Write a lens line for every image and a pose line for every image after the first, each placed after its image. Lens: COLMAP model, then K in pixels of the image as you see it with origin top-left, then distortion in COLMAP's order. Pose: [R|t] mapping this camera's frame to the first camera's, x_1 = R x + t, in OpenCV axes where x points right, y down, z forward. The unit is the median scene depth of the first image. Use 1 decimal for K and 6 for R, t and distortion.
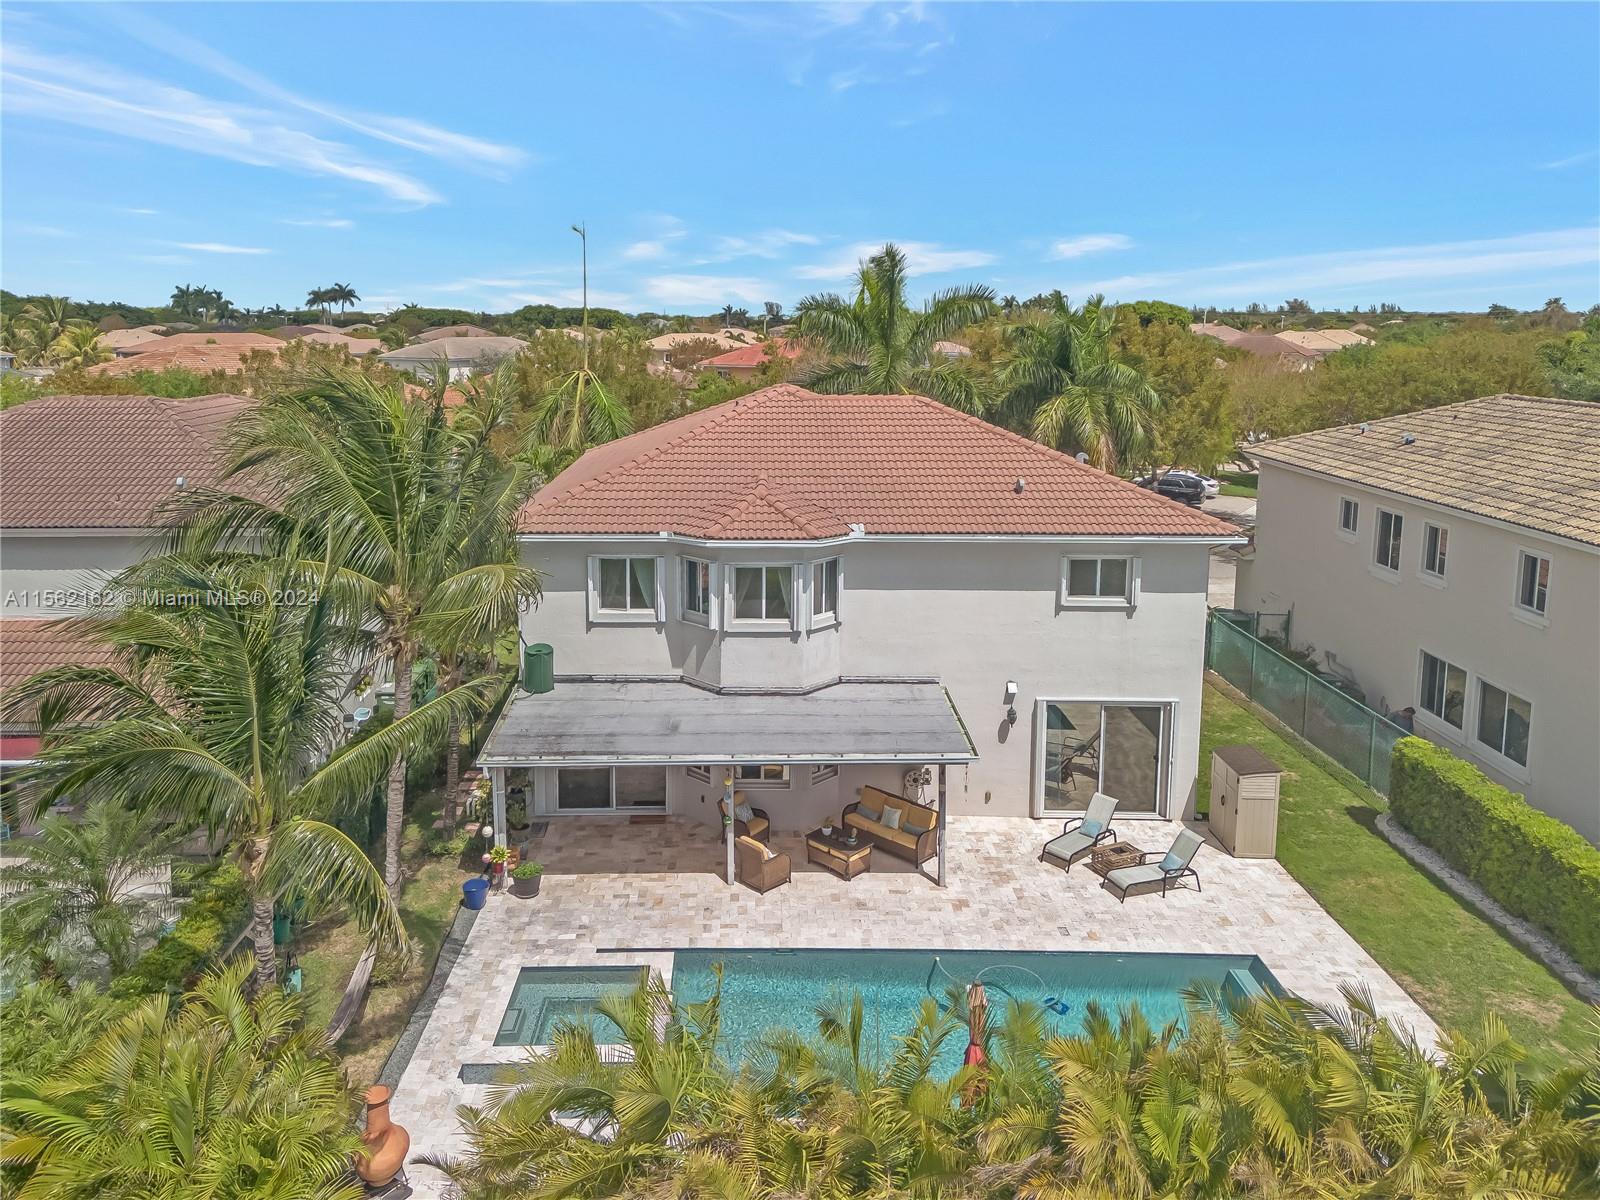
lens RADIAL K [[1132.6, 0, 759.9], [0, 1132.6, 547.6], [0, 0, 1]] dist [0.087219, -0.052345]
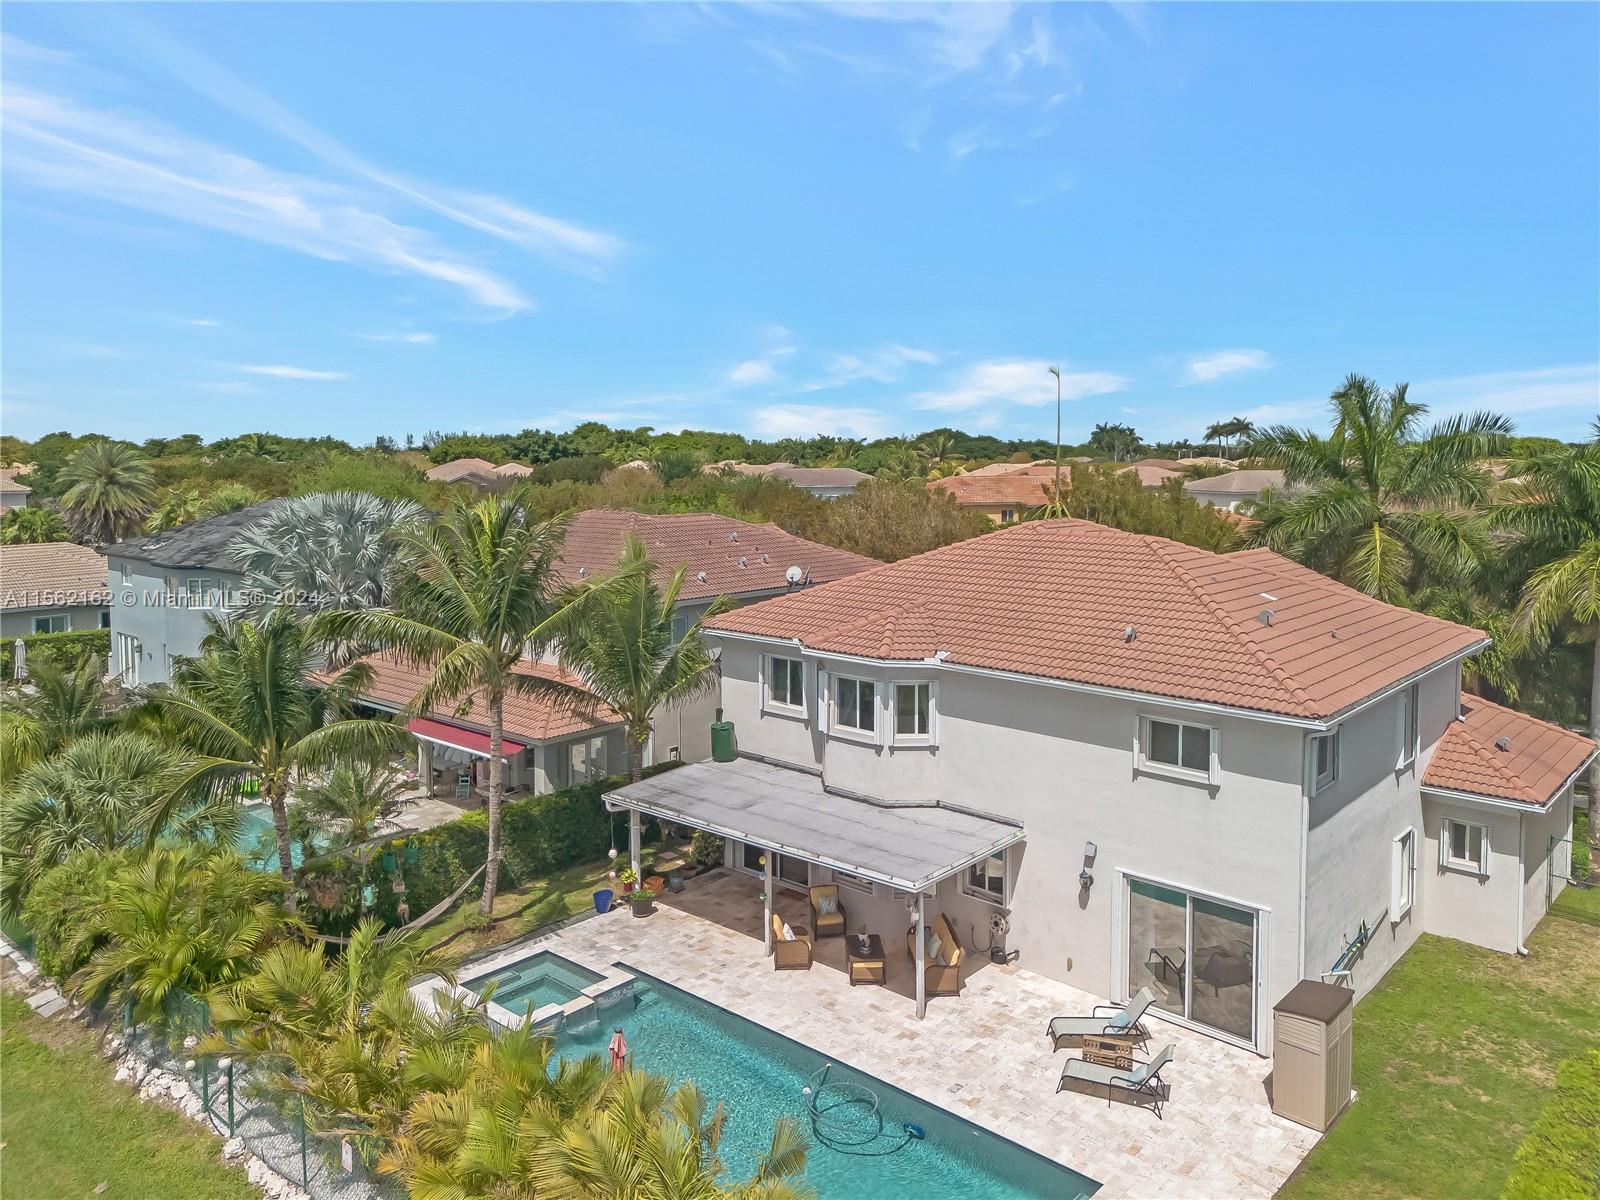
lens RADIAL K [[1132.6, 0, 800.9], [0, 1132.6, 601.9], [0, 0, 1]] dist [0.087219, -0.052345]
pose [[0.760179, 0.088101, -0.643712, 0.647810], [-0.130657, 0.991253, -0.018630, -0.030014], [0.636440, 0.098268, 0.765041, 0.123013]]
